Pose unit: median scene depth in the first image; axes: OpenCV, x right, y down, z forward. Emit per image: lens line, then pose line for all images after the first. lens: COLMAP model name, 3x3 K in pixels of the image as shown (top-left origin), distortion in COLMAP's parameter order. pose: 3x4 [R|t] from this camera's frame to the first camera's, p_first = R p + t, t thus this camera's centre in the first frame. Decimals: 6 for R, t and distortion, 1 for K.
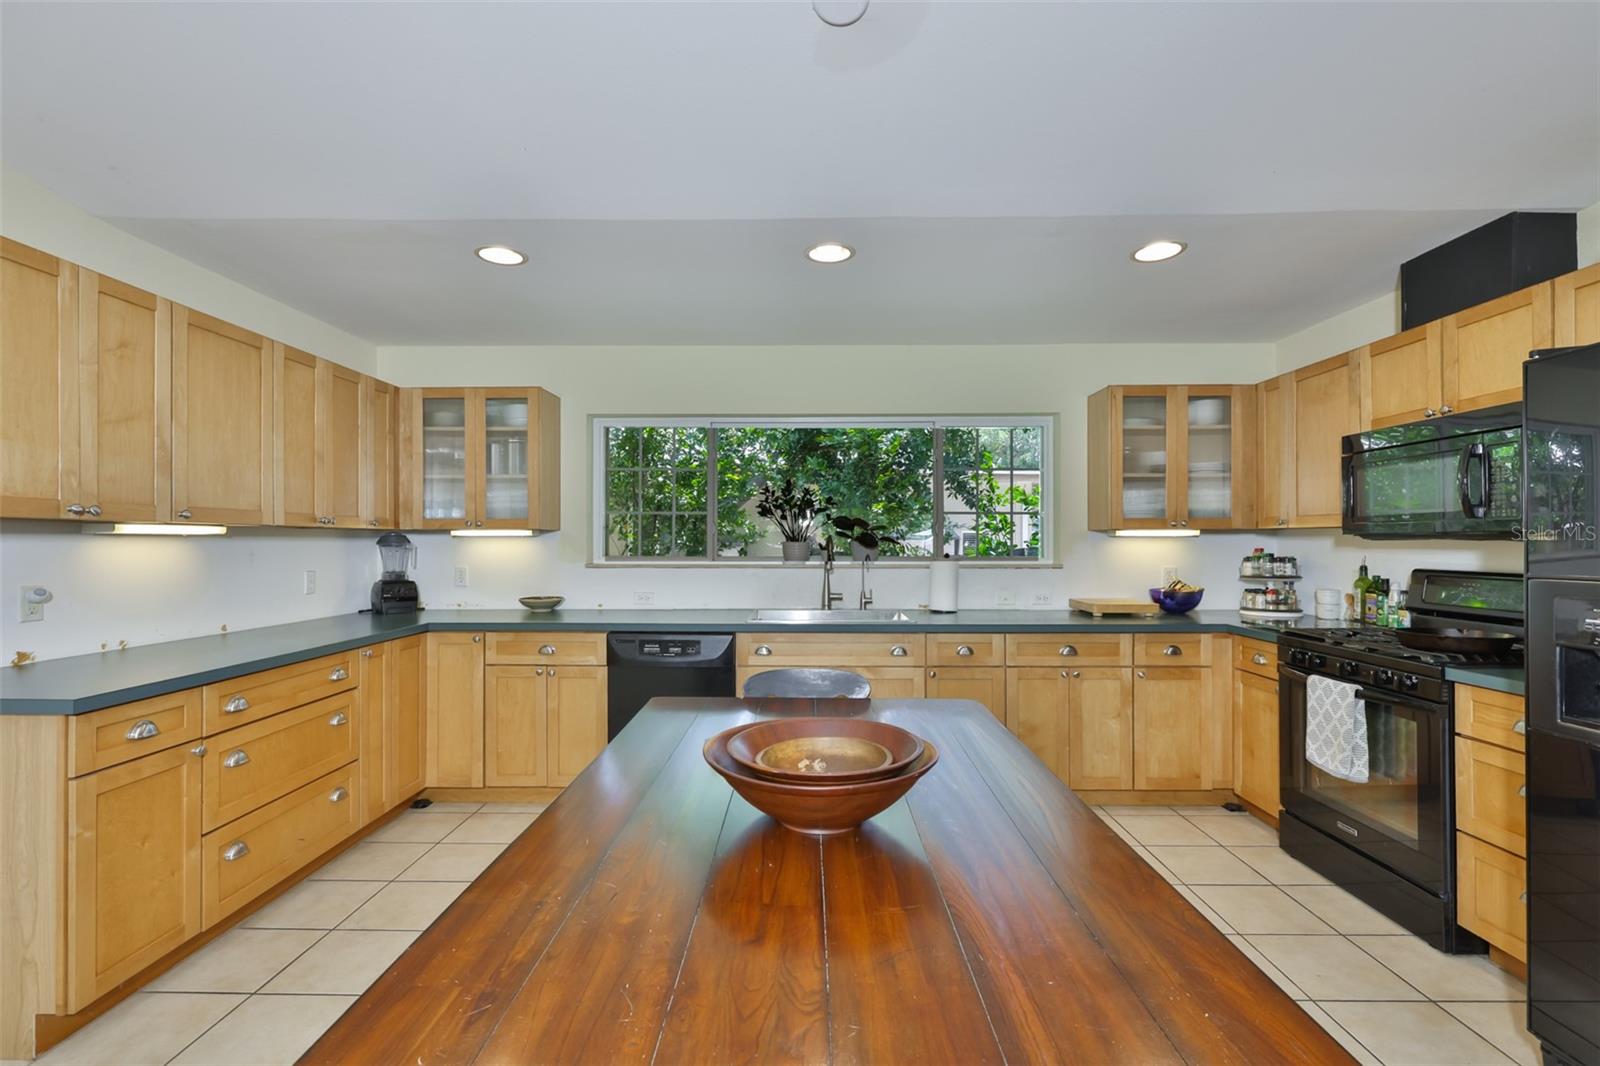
lens RADIAL K [[704.7, 0, 796.3], [0, 704.7, 541.0], [0, 0, 1]] dist [-0.003775, -0.000381]
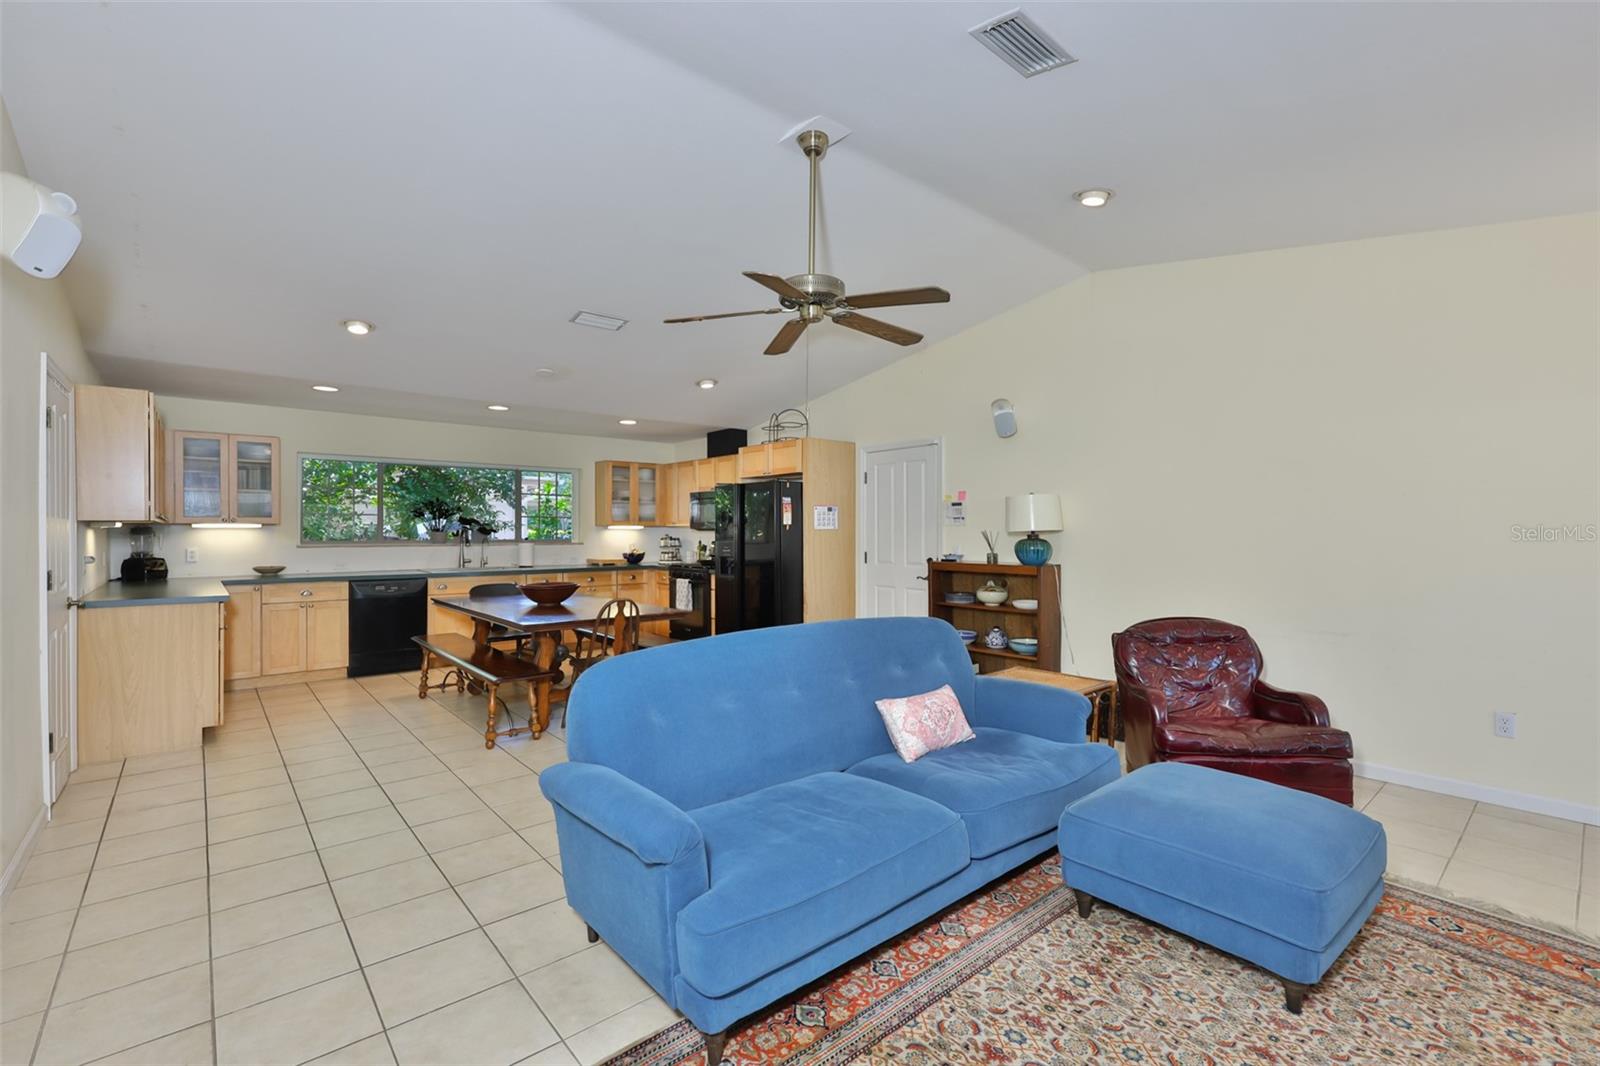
lens RADIAL K [[704.7, 0, 829.2], [0, 704.7, 532.0], [0, 0, 1]] dist [-0.003775, -0.000381]
pose [[0.720401, -0.001147, 0.693556, -0.588494], [-0.001157, 0.999995, 0.002855, -0.003764], [-0.693556, -0.002859, 0.720397, -1.085777]]
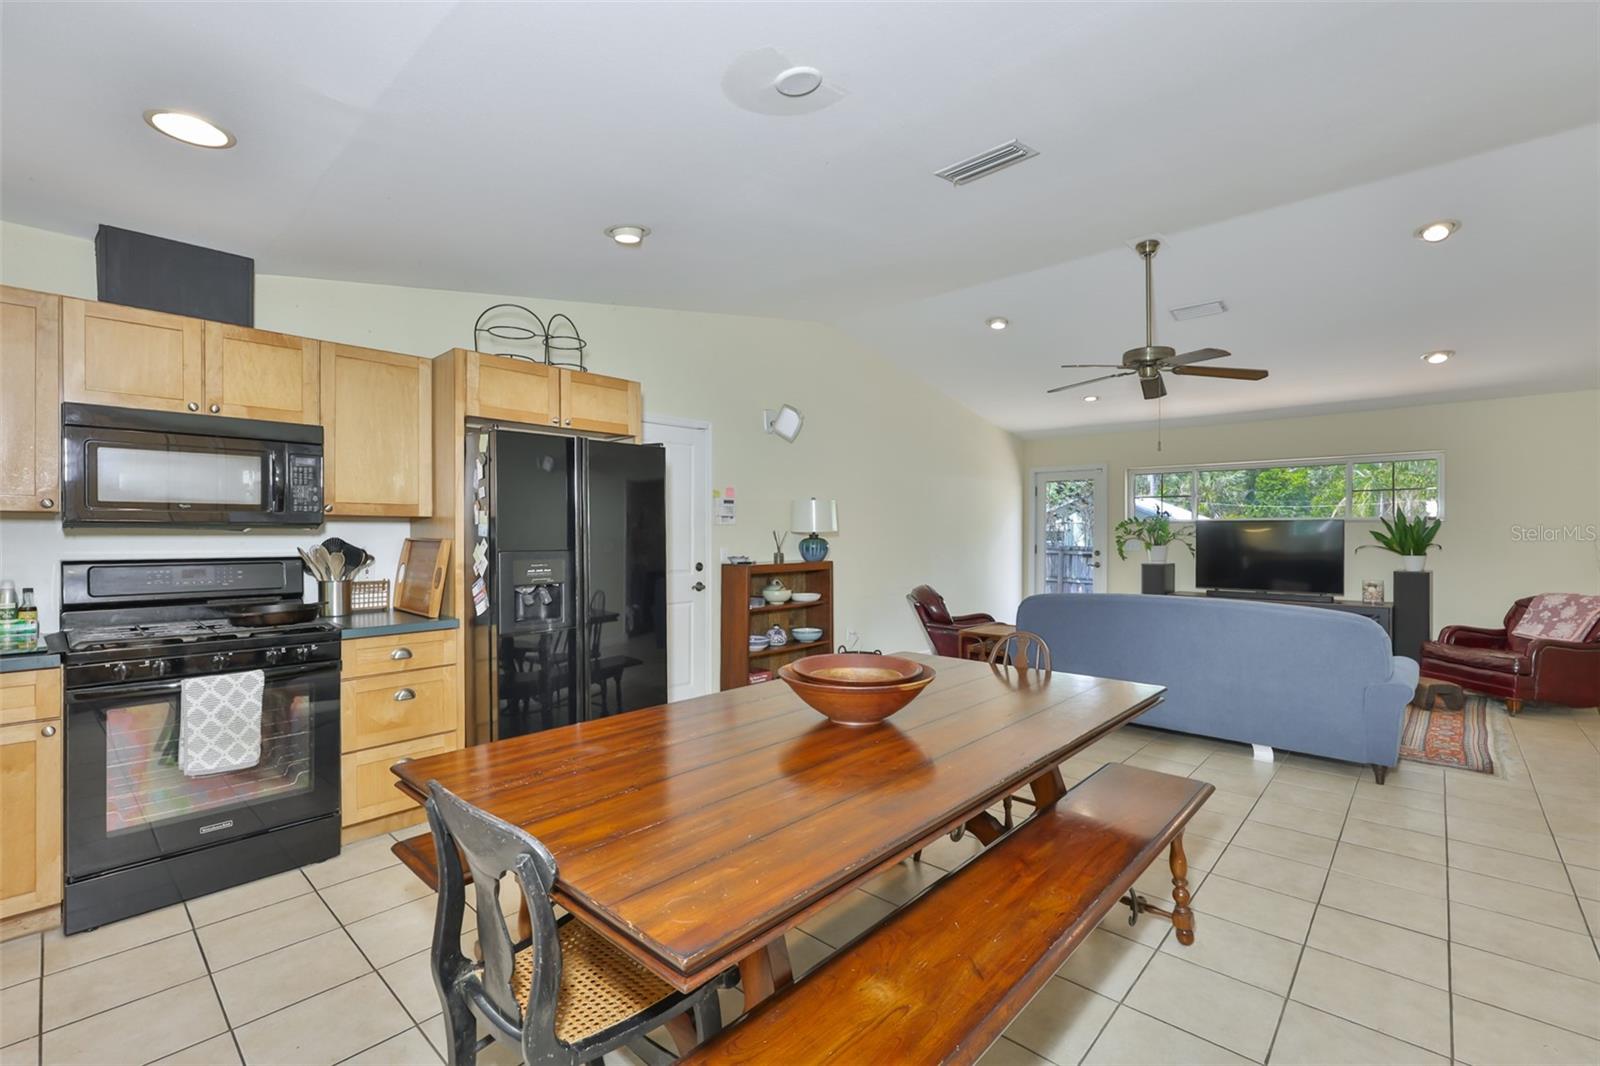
lens RADIAL K [[704.7, 0, 798.4], [0, 704.7, 535.4], [0, 0, 1]] dist [-0.003775, -0.000381]
pose [[-0.754178, -0.003981, 0.656659, -0.327375], [-0.002177, 0.999991, 0.003562, 0.002117], [-0.656667, 0.001256, -0.754180, 0.870502]]
